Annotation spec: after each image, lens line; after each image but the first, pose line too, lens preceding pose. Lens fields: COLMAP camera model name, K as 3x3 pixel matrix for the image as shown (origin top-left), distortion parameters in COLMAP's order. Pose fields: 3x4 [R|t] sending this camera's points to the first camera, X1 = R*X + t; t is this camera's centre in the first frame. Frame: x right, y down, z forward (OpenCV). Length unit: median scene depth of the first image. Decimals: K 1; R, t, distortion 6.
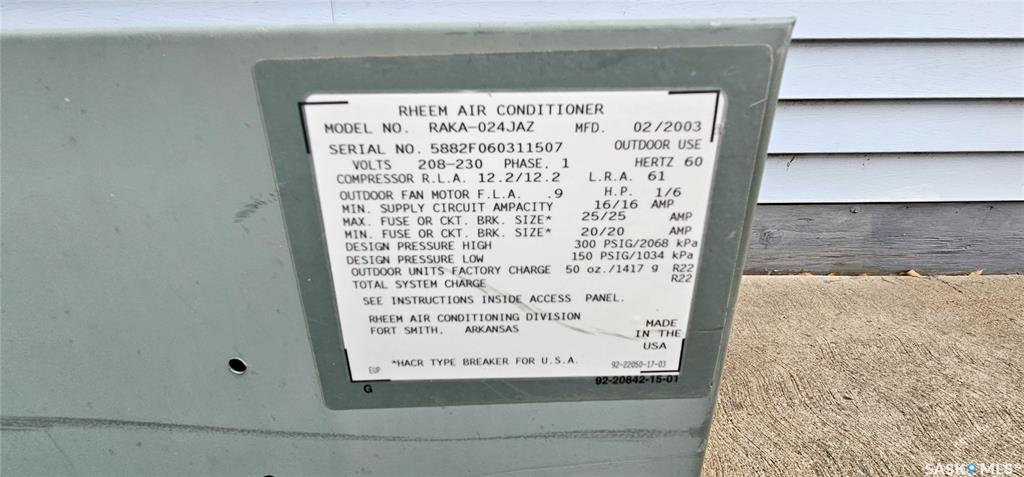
lens RADIAL K [[417.4, 0, 514.6], [0, 417.4, 237.8], [0, 0, 1]] dist [0.000469, 0.000005]
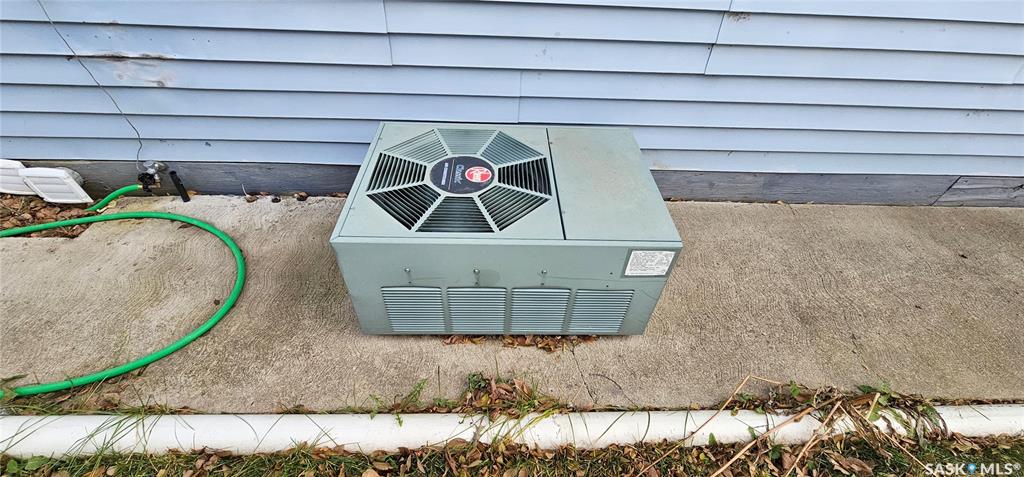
lens RADIAL K [[417.4, 0, 509.9], [0, 417.4, 238.0], [0, 0, 1]] dist [0.000469, 0.000005]
pose [[0.998761, 0.022623, 0.044324, -0.457125], [-0.038151, 0.919983, 0.390098, -0.518124], [-0.031952, -0.391306, 0.919706, -0.928316]]
